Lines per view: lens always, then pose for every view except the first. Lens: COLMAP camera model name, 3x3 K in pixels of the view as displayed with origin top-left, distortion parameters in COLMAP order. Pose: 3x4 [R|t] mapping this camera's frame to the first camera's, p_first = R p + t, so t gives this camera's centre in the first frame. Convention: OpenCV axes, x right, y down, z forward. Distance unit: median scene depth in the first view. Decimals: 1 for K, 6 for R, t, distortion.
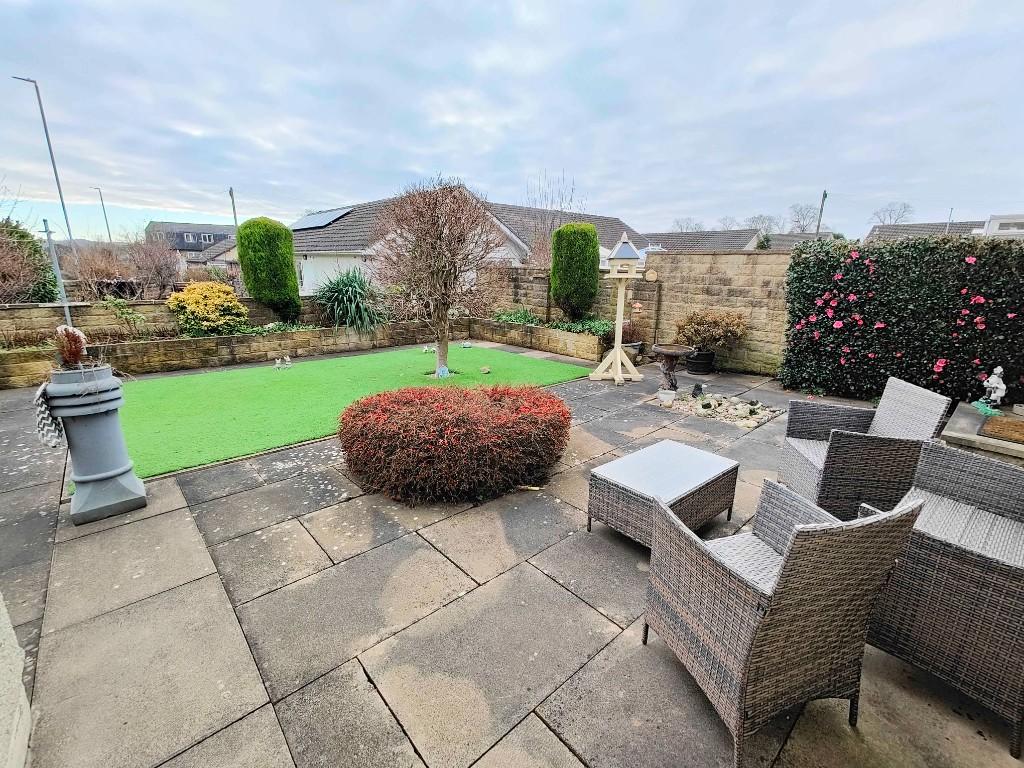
lens RADIAL K [[451.1, 0, 511.2], [0, 451.1, 382.1], [0, 0, 1]] dist [0.000911, 0.000021]
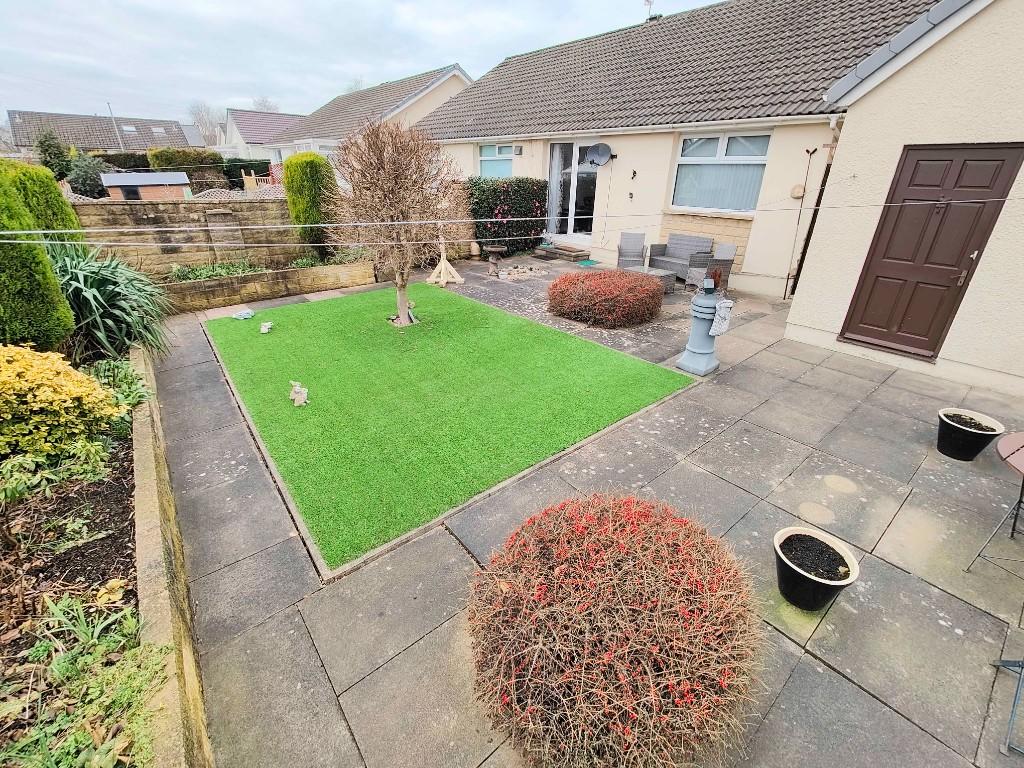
lens RADIAL K [[451.1, 0, 514.4], [0, 451.1, 382.6], [0, 0, 1]] dist [0.000911, 0.000021]
pose [[0.039710, -0.440298, 0.896973, -1.459411], [0.237901, 0.876033, 0.419487, -0.343881], [-0.970477, 0.196733, 0.139534, 0.836305]]
